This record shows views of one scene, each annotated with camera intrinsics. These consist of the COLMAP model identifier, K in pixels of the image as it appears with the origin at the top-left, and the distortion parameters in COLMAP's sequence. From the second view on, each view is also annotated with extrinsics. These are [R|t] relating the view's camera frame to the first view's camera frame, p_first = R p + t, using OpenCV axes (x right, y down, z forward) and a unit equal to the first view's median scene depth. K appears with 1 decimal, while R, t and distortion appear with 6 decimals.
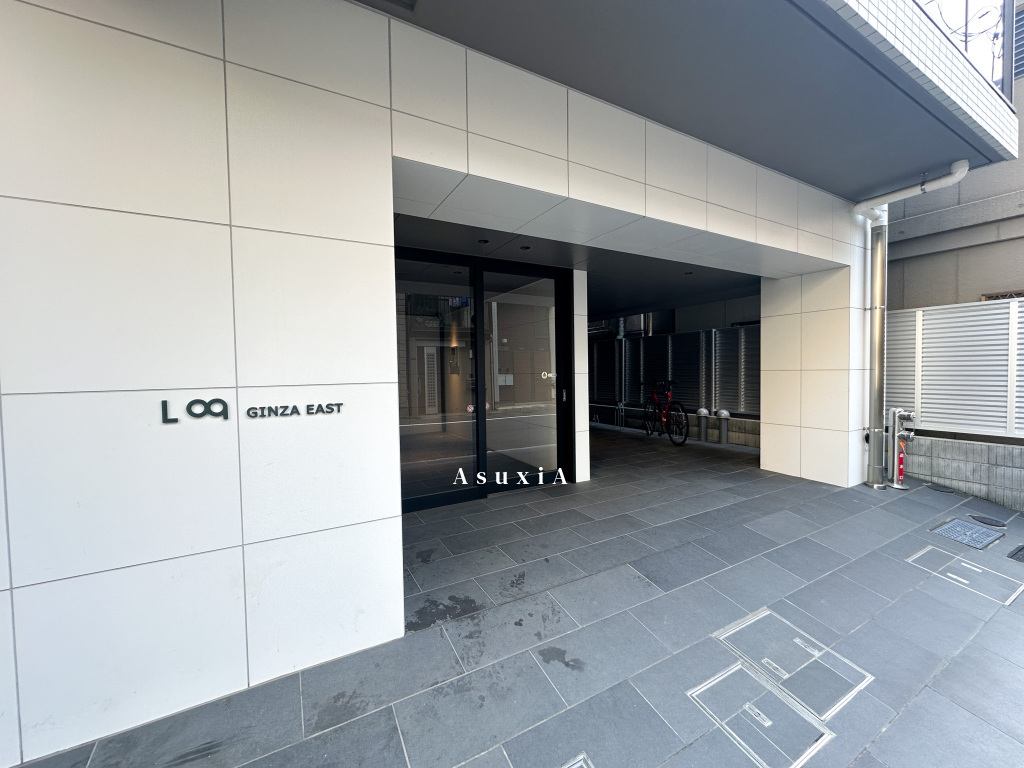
lens RADIAL K [[409.8, 0, 513.0], [0, 409.8, 382.0], [0, 0, 1]] dist [-0.005610, 0.001103]
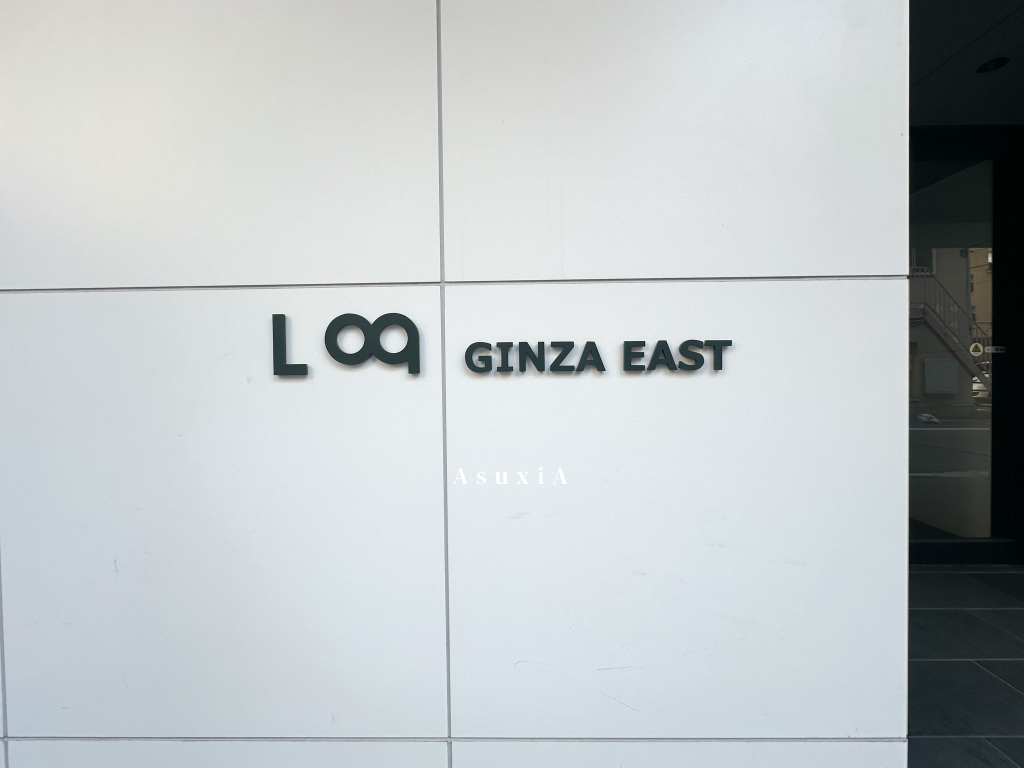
lens RADIAL K [[409.8, 0, 508.6], [0, 409.8, 382.9], [0, 0, 1]] dist [-0.005610, 0.001103]
pose [[0.861192, 0.015493, -0.508043, -0.284210], [-0.018315, 0.999832, -0.000554, 0.060864], [0.507949, 0.009782, 0.861332, 0.461579]]
